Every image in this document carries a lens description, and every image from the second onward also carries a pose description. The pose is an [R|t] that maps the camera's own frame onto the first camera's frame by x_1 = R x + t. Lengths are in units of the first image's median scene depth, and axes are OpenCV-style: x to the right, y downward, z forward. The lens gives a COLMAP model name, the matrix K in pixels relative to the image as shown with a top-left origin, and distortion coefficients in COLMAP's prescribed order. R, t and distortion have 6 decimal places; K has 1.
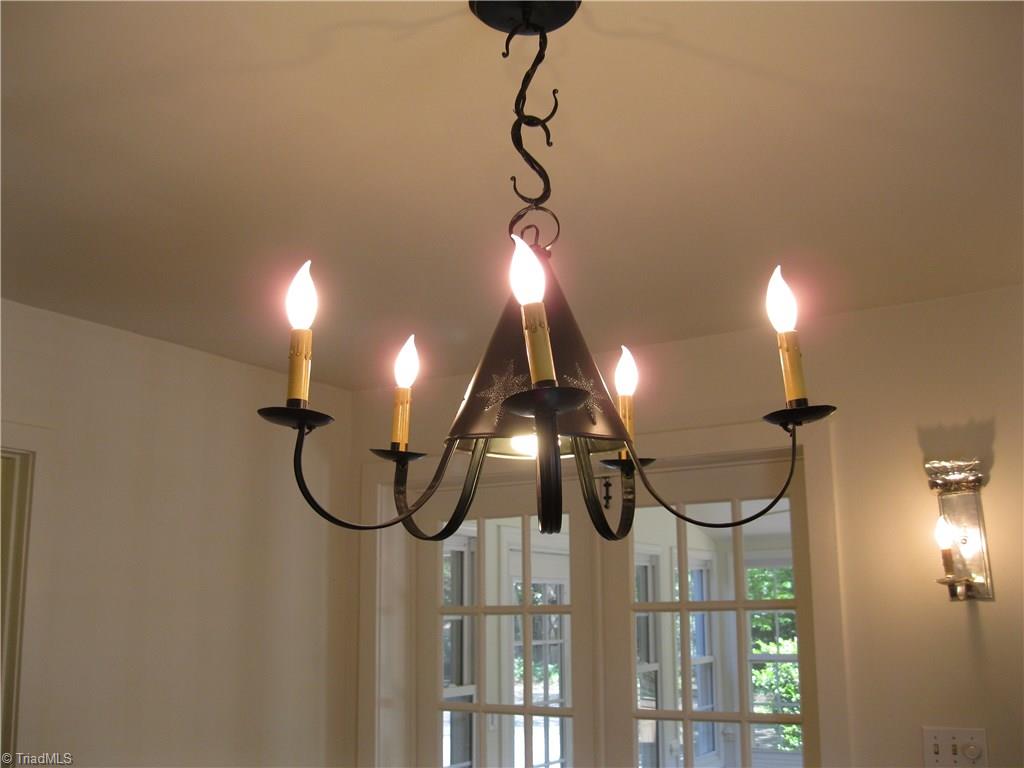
lens RADIAL K [[1019.4, 0, 512.0], [0, 1019.4, 384.0], [0, 0, 1]] dist [-0.098388, 0.018757]
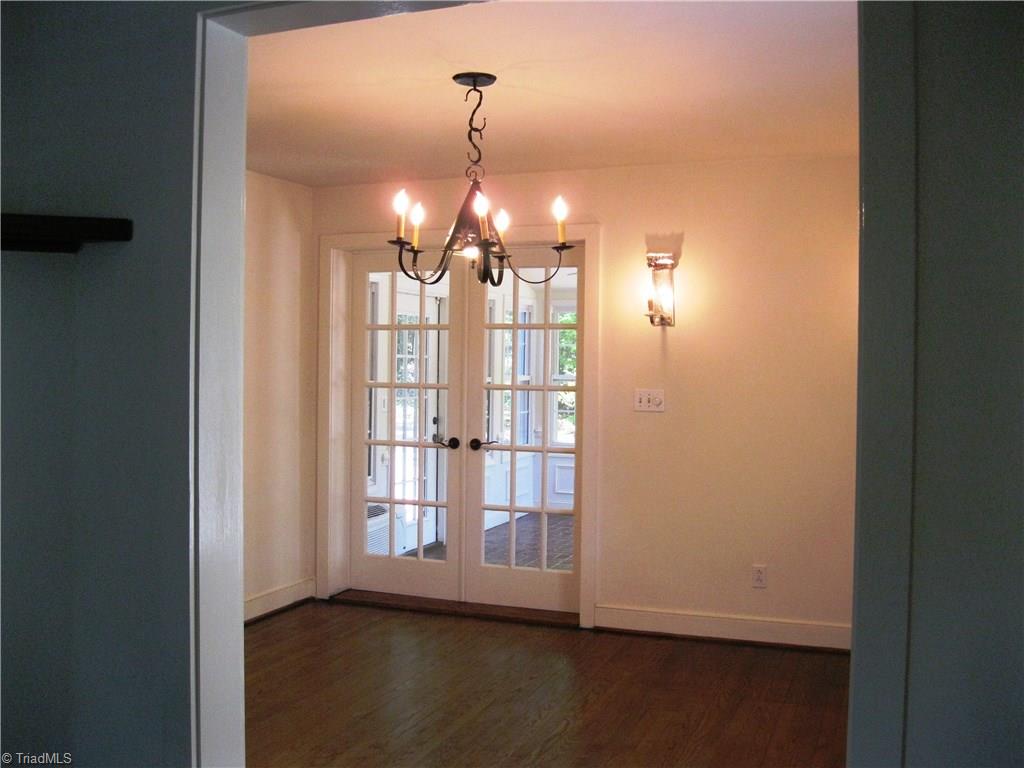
lens RADIAL K [[1019.4, 0, 512.0], [0, 1019.4, 384.0], [0, 0, 1]] dist [-0.098388, 0.018757]
pose [[0.985058, 0.017177, 0.171366, -0.177088], [-0.058427, 0.969335, 0.238696, -0.135997], [-0.162011, -0.245142, 0.955855, -0.923203]]
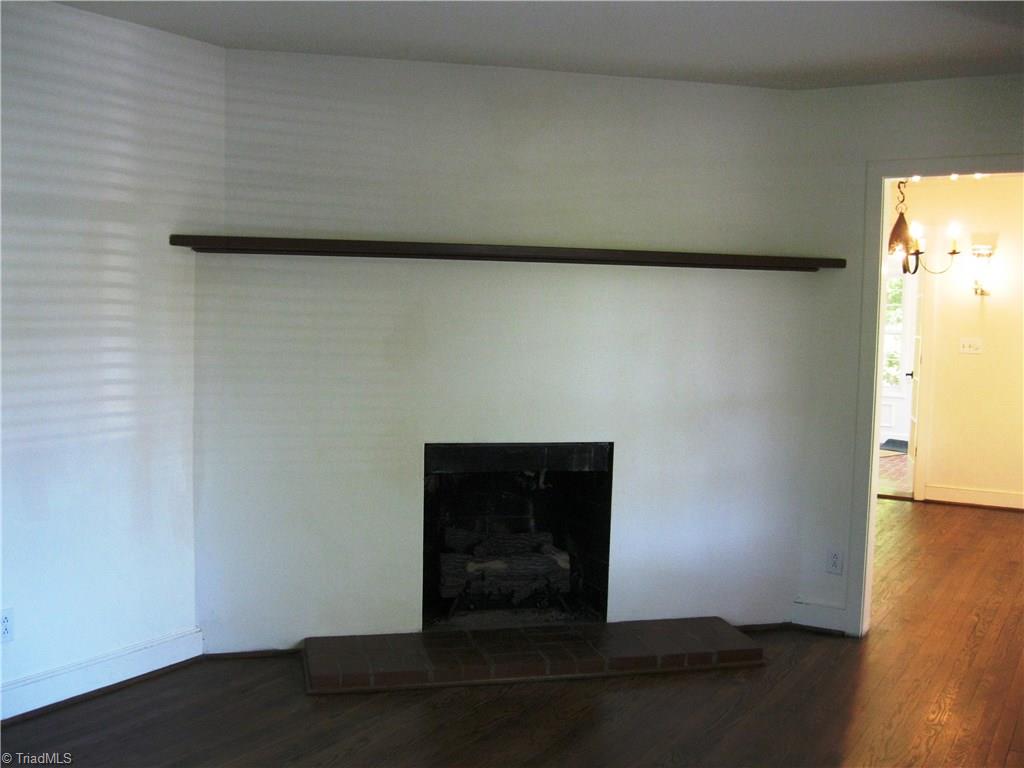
lens RADIAL K [[1019.4, 0, 512.0], [0, 1019.4, 384.0], [0, 0, 1]] dist [-0.098388, 0.018757]
pose [[0.999360, 0.033356, -0.012911, -0.878841], [-0.028145, 0.956119, 0.291623, -0.351799], [0.022072, -0.291073, 0.956446, -1.924280]]
